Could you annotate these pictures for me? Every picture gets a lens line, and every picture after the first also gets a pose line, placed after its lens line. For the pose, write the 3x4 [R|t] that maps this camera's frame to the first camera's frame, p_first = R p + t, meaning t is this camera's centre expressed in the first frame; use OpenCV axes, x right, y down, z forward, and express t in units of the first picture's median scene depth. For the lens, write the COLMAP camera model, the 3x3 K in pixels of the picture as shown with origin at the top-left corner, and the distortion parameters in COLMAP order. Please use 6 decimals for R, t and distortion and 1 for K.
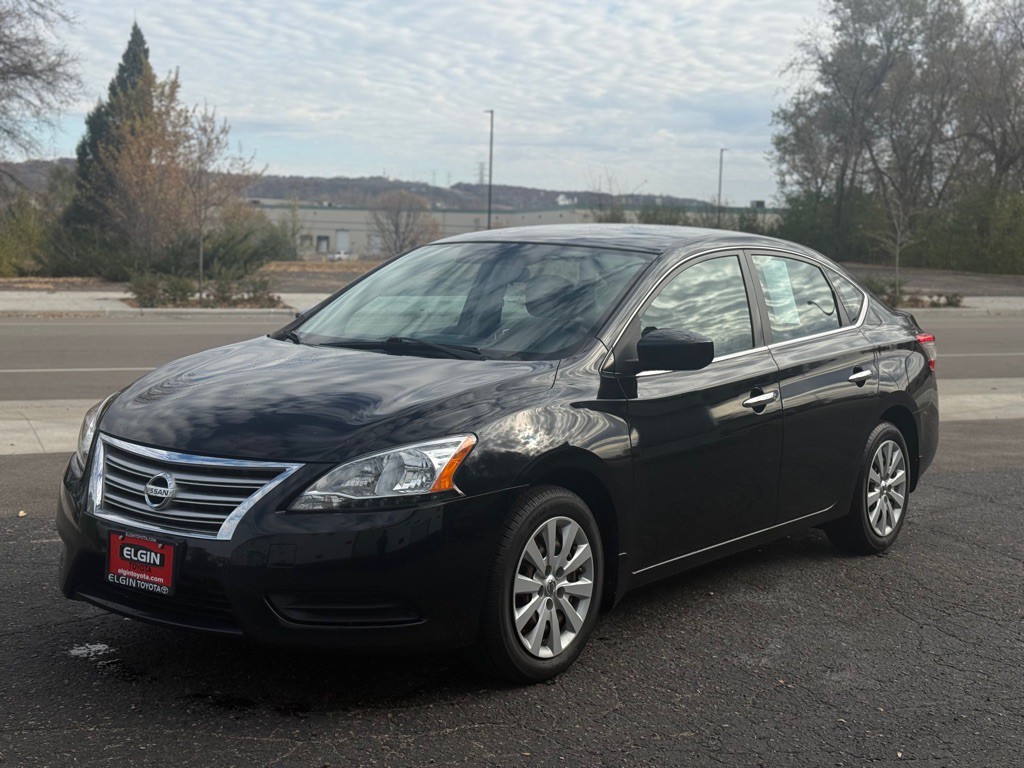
lens RADIAL K [[1386.2, 0, 511.1], [0, 1386.2, 381.0], [0, 0, 1]] dist [0.160976, 0.000000]
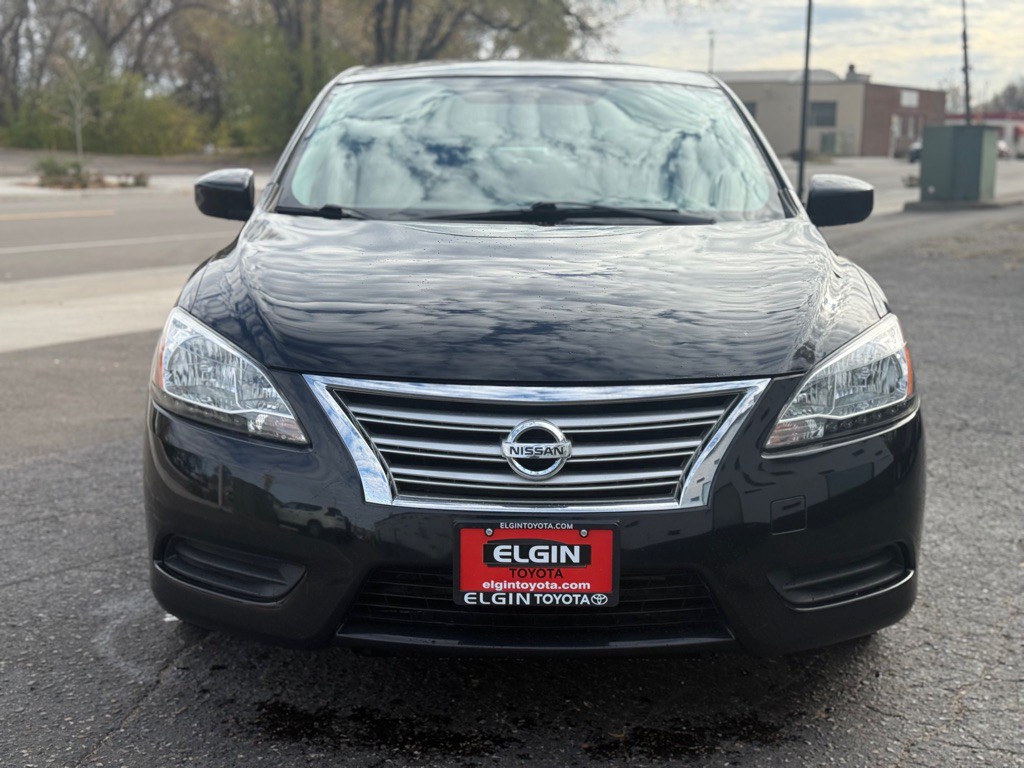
lens RADIAL K [[1386.2, 0, 506.3], [0, 1386.2, 385.2], [0, 0, 1]] dist [0.160976, 0.000000]
pose [[0.806017, -0.117949, 0.580021, -0.622797], [0.069034, 0.991989, 0.105792, -0.017573], [-0.587853, -0.045229, 0.807703, 0.505889]]
